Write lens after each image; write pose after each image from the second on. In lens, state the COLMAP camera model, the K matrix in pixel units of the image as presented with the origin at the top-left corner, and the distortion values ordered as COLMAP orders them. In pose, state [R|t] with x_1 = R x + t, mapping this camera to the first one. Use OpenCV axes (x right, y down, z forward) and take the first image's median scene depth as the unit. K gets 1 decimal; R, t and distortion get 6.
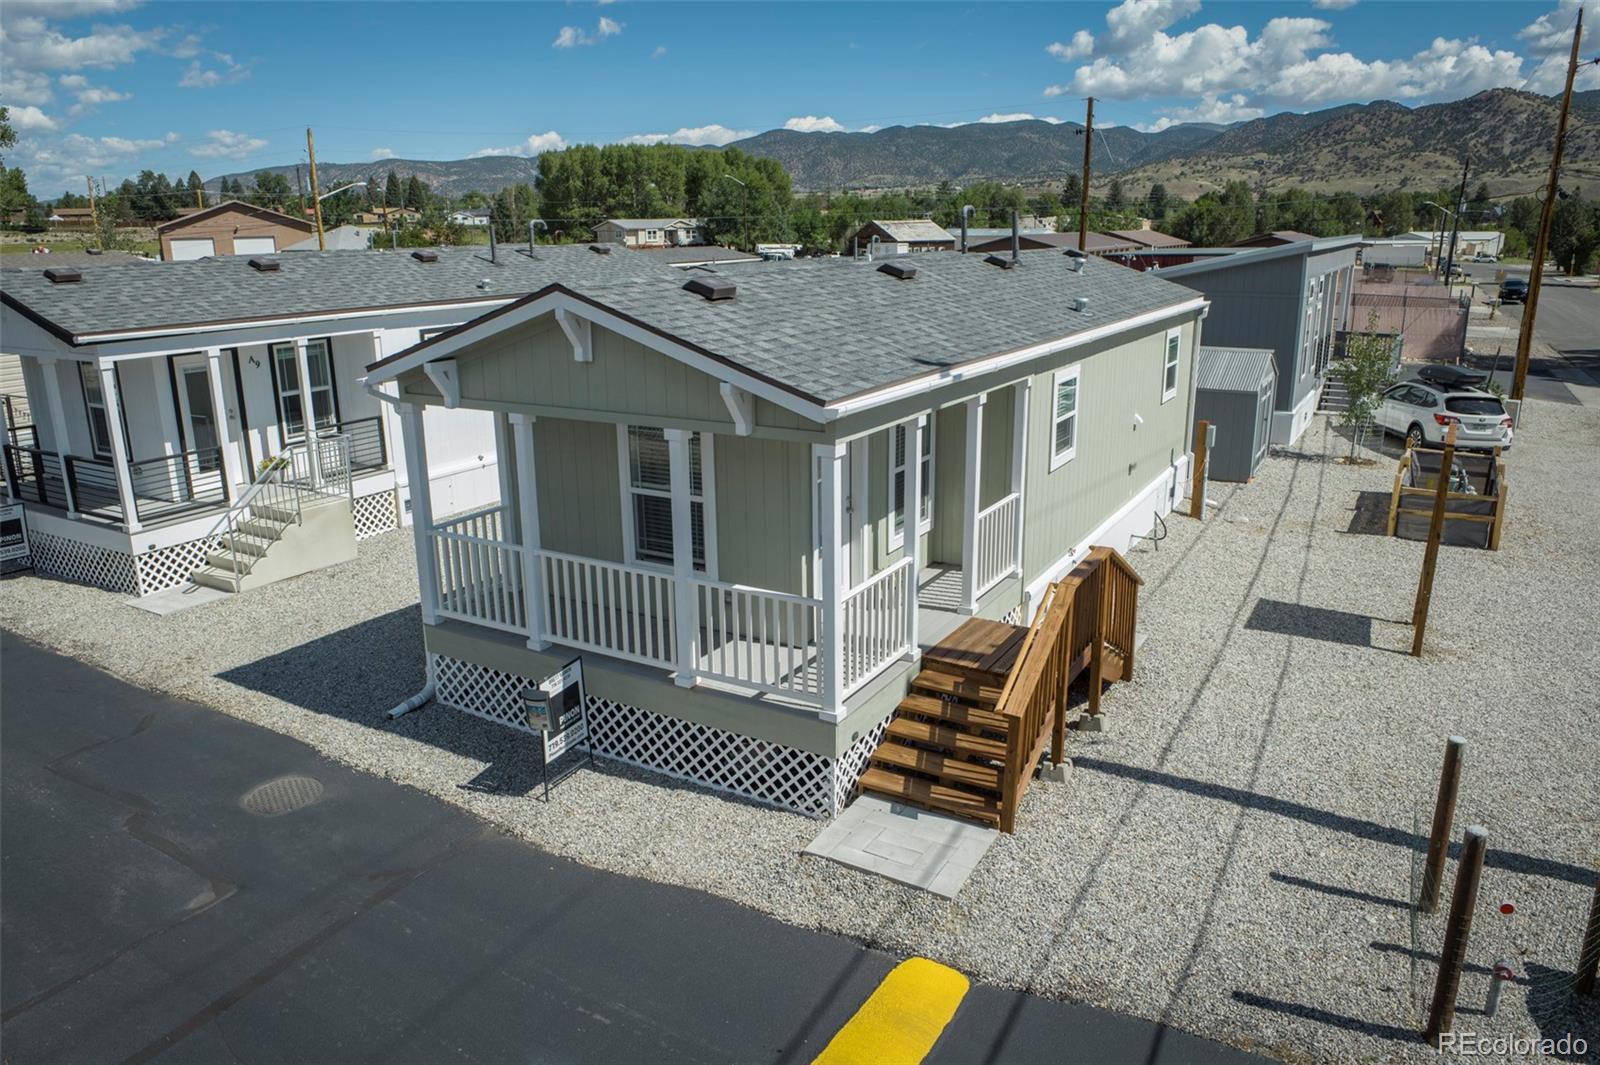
lens RADIAL K [[1188.3, 0, 800.5], [0, 1188.3, 532.1], [0, 0, 1]] dist [-0.052545, 0.014194]
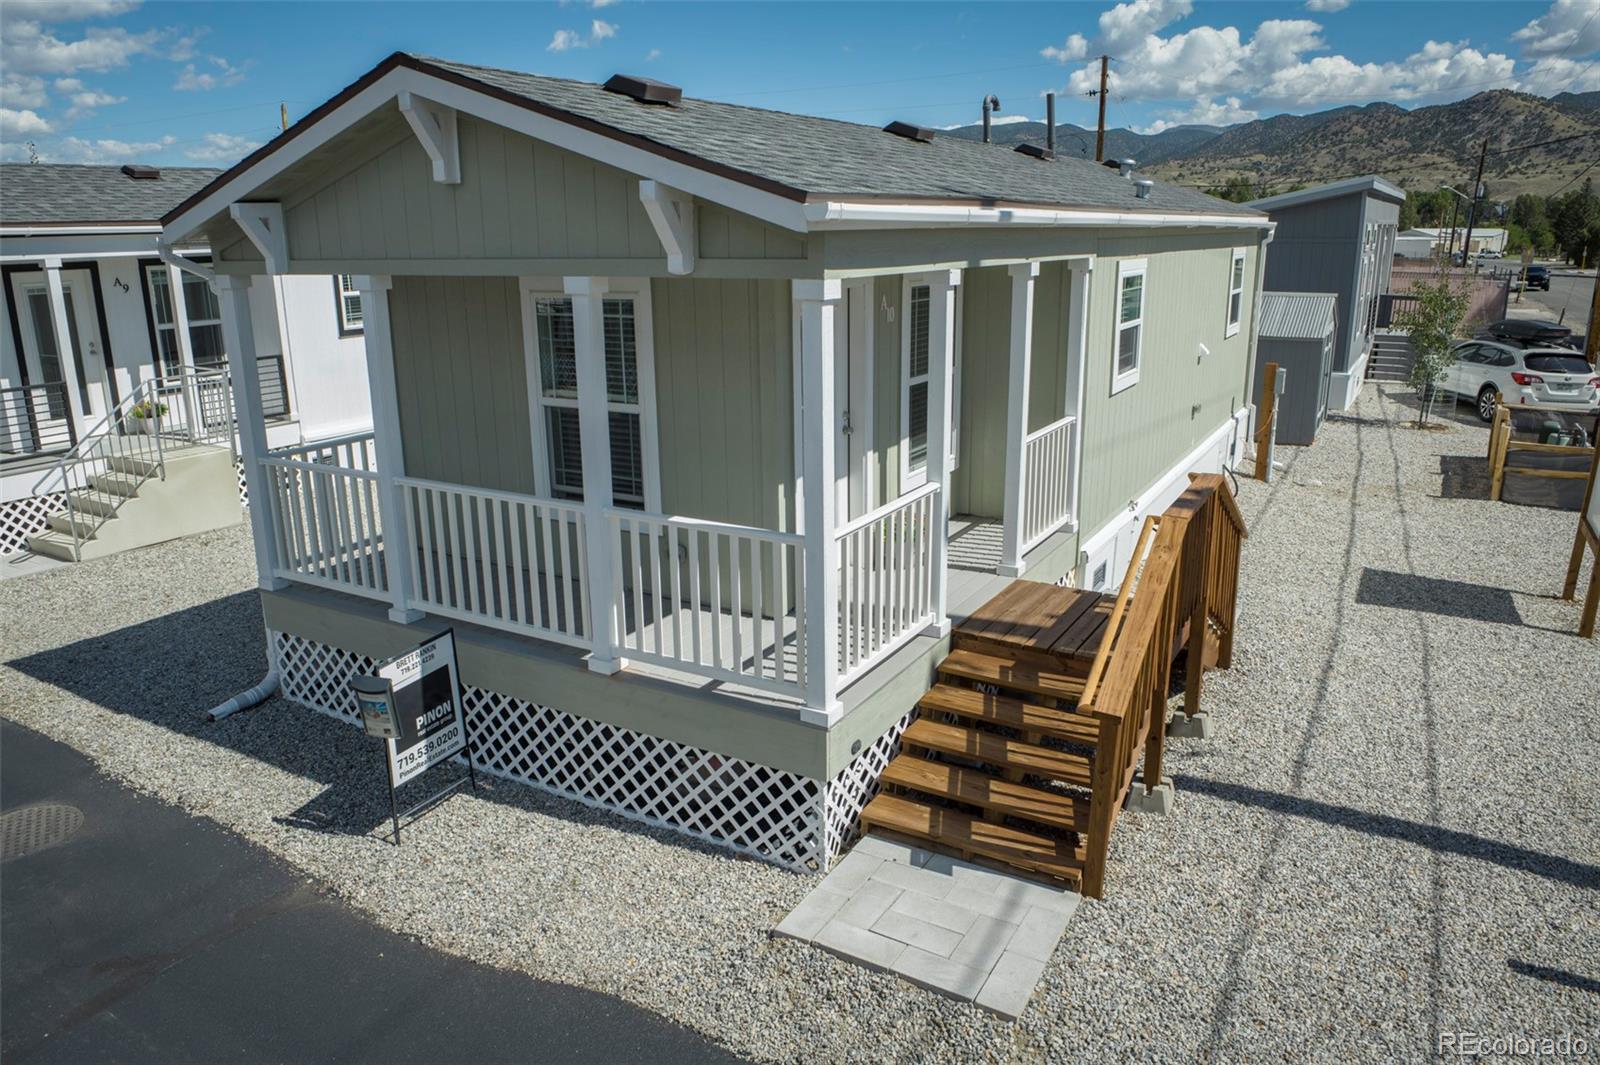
lens RADIAL K [[1188.3, 0, 801.2], [0, 1188.3, 529.8], [0, 0, 1]] dist [-0.052545, 0.014194]
pose [[0.999998, -0.000910, 0.001936, 0.012970], [0.000917, 0.999993, -0.003616, 0.048379], [-0.001933, 0.003618, 0.999992, 0.306136]]
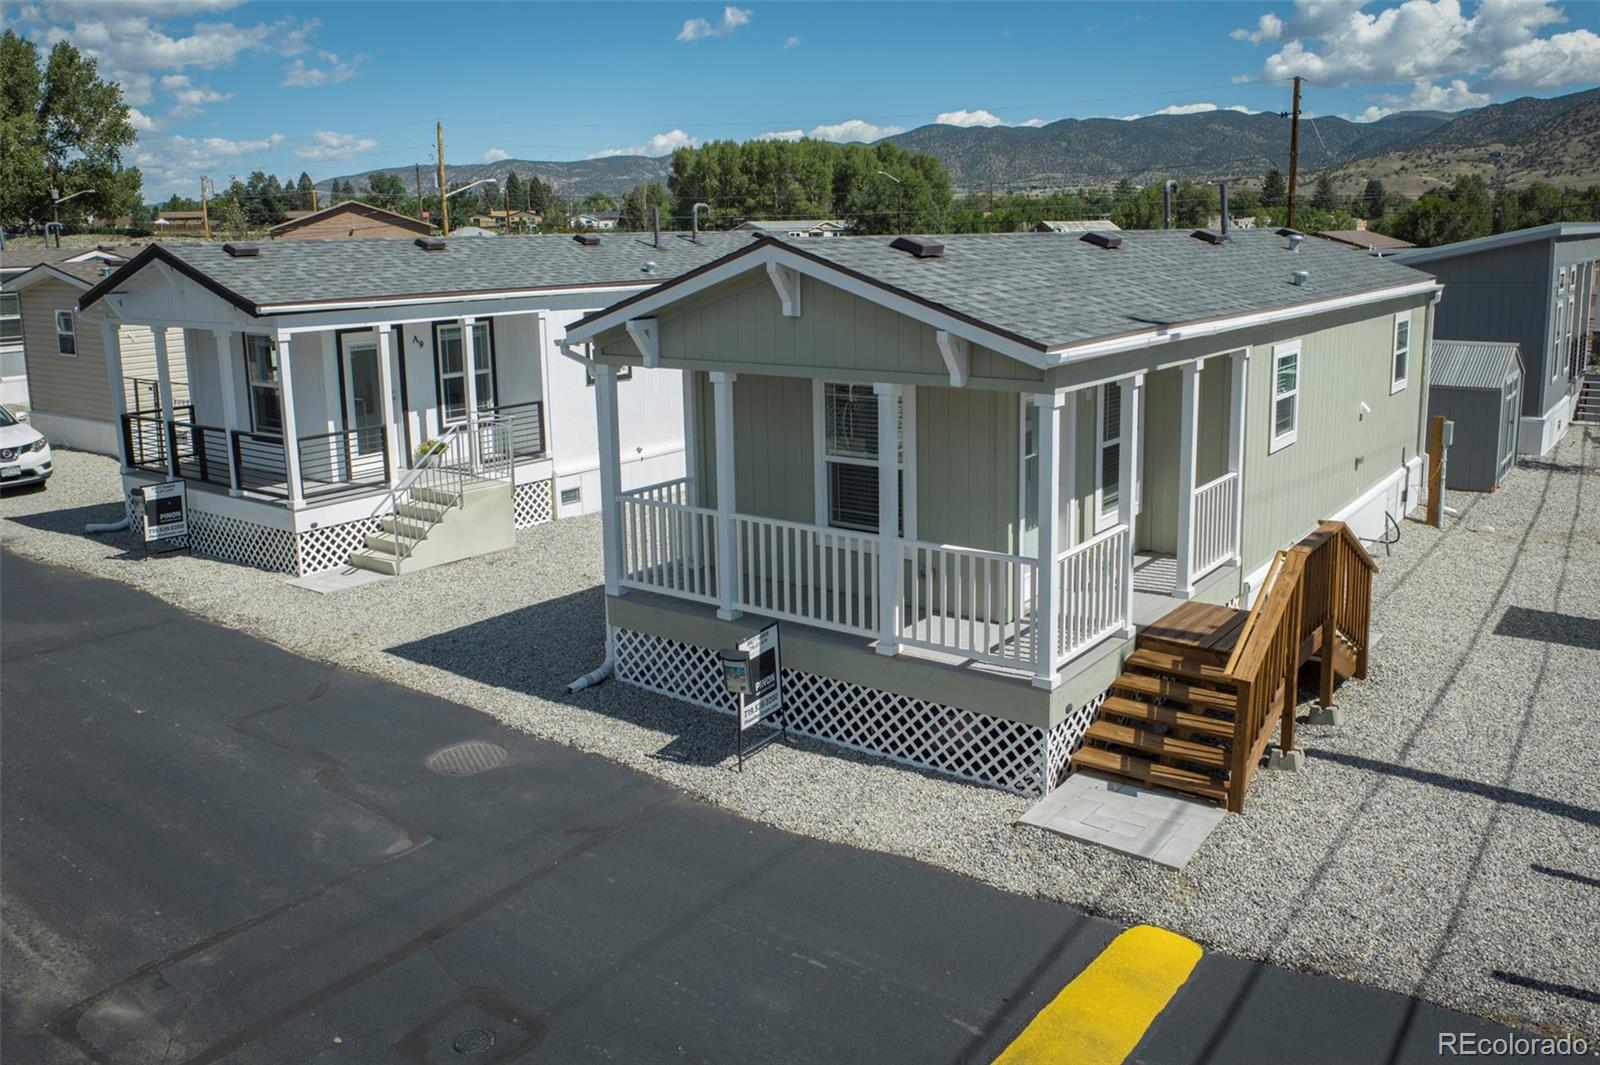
lens RADIAL K [[1362.6, 0, 808.1], [0, 1362.6, 430.4], [0, 0, 1]] dist [-0.055468, 0.018419]
pose [[0.994124, 0.010558, -0.107731, -0.041471], [-0.022046, 0.994120, -0.106013, 0.063997], [0.105979, 0.107765, 0.988512, -0.100822]]
